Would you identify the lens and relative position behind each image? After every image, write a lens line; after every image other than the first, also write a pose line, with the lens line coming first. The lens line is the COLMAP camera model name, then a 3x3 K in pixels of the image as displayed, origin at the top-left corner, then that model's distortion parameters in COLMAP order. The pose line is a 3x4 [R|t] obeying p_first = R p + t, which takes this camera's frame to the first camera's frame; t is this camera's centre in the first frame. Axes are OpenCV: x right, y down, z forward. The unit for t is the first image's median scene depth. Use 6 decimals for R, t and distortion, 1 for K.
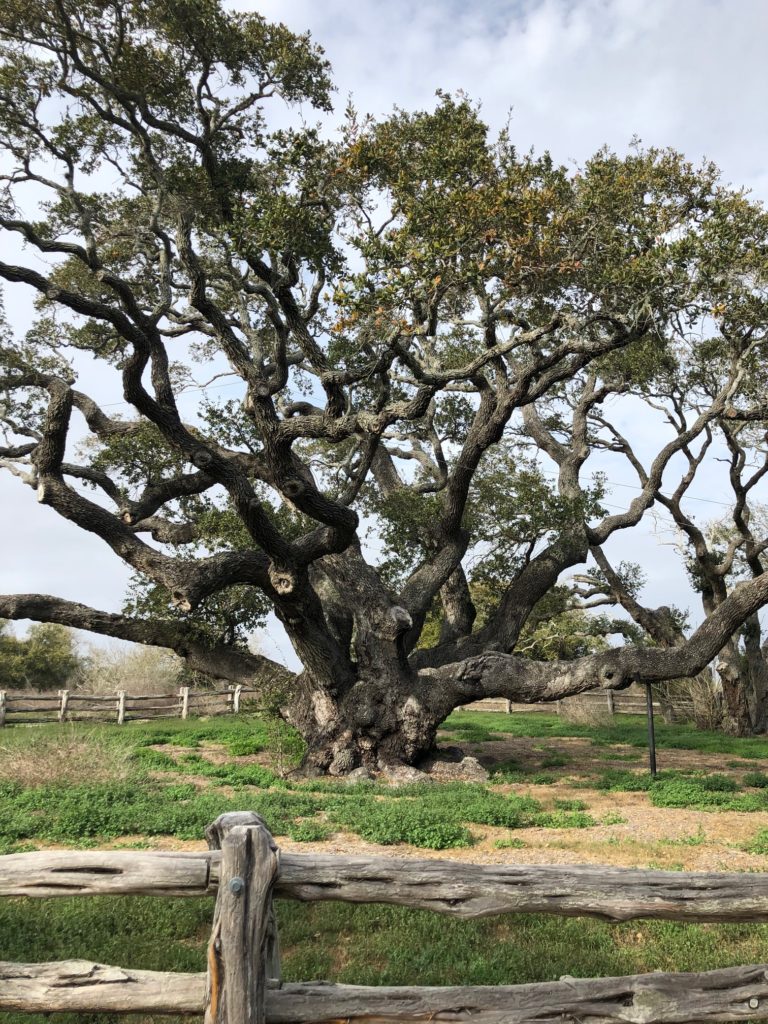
lens RADIAL K [[906.6, 0, 383.3], [0, 906.6, 509.6], [0, 0, 1]] dist [0.122953, -0.000488]
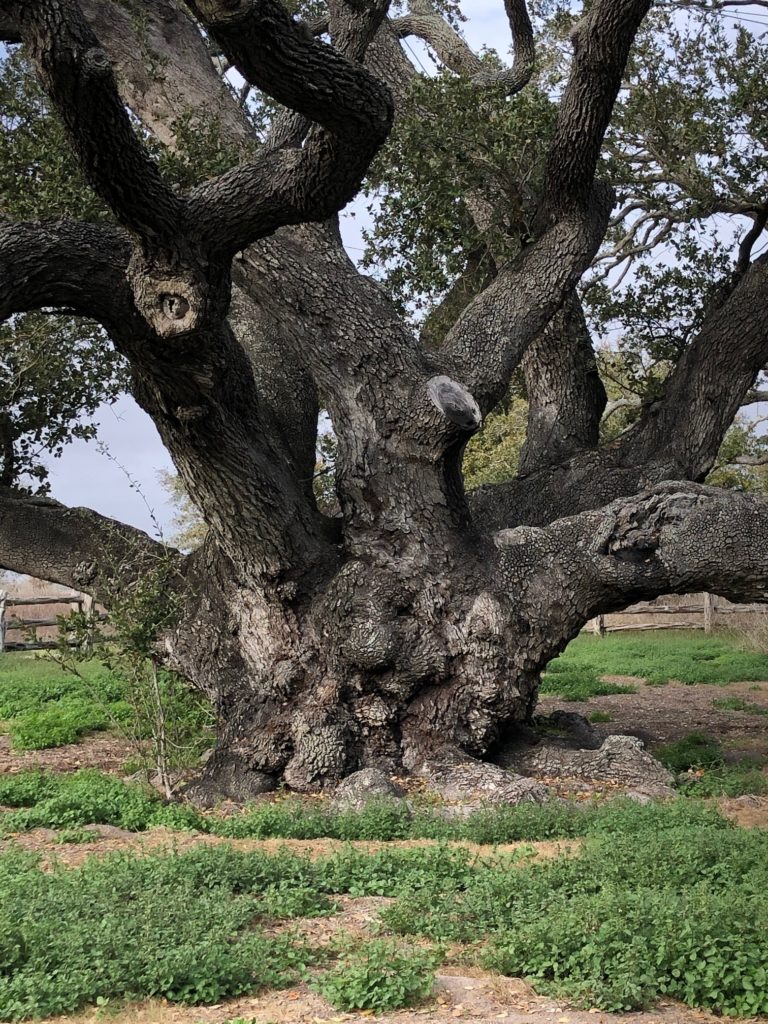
lens RADIAL K [[1742.8, 0, 384.7], [0, 1742.8, 512.9], [0, 0, 1]] dist [0.254518, -0.140848]
pose [[0.995229, -0.020950, 0.095290, -0.085606], [0.007263, 0.989874, 0.141764, 0.058594], [-0.097295, -0.140396, 0.985303, 0.246811]]
